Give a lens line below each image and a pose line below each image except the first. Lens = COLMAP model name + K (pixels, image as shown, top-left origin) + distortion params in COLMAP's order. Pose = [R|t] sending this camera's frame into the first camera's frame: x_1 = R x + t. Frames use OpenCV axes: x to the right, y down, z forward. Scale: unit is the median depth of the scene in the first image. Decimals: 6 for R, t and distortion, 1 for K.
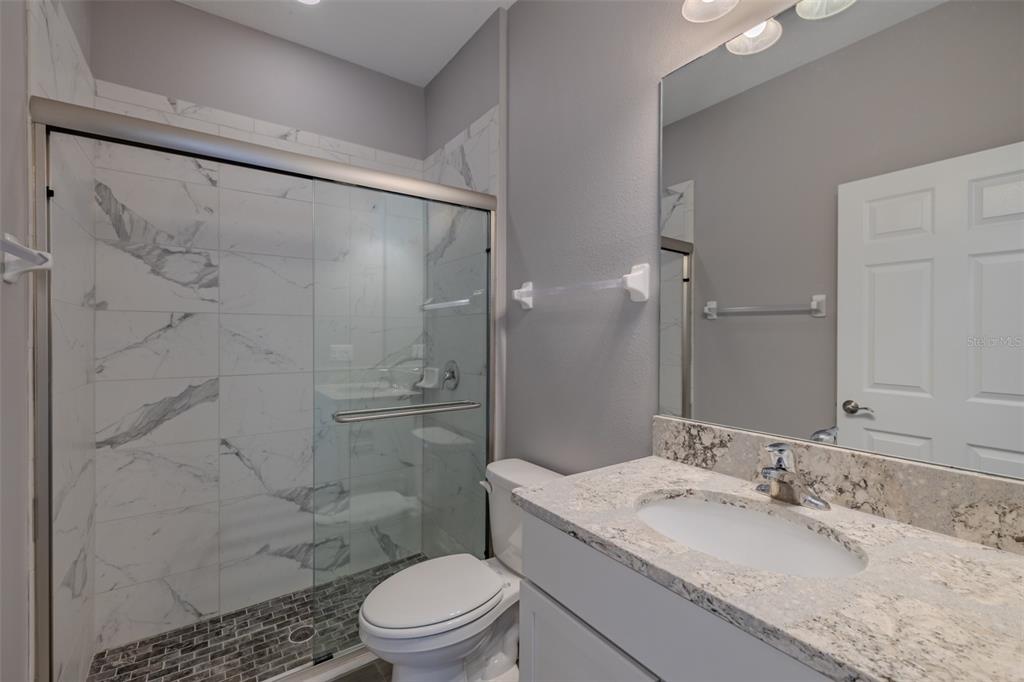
lens RADIAL K [[434.2, 0, 509.9], [0, 434.2, 336.6], [0, 0, 1]] dist [0.000073, 0.000324]
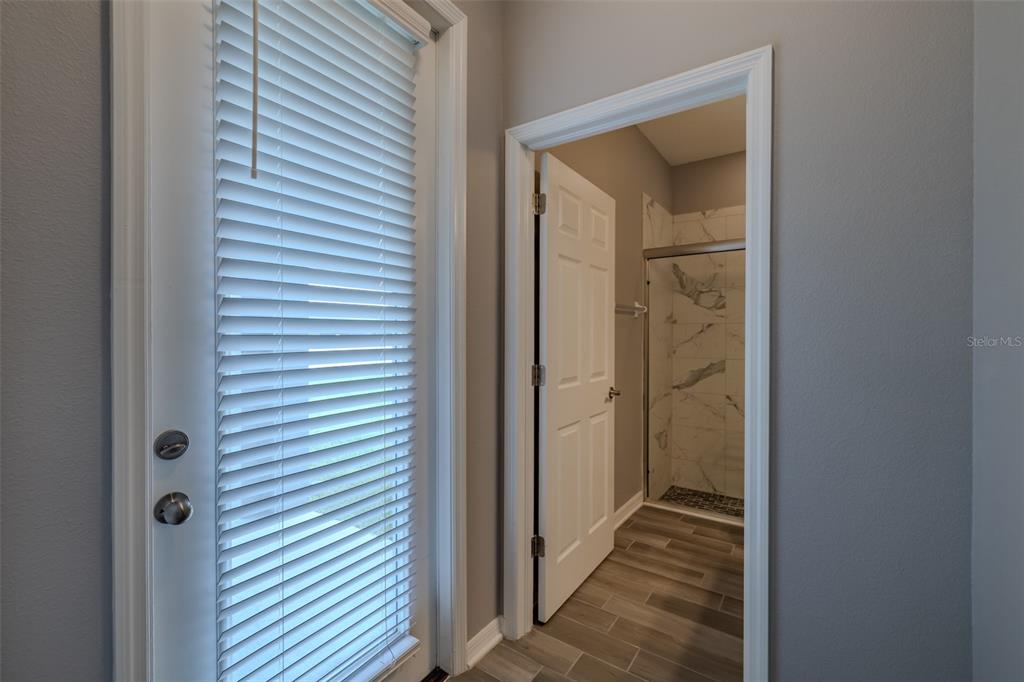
lens RADIAL K [[434.2, 0, 509.9], [0, 434.2, 336.6], [0, 0, 1]] dist [0.000073, 0.000324]
pose [[0.342868, 0.005200, -0.939369, 0.720187], [-0.005077, 0.999980, 0.003683, -0.001984], [0.939370, 0.003506, 0.342888, -0.446475]]
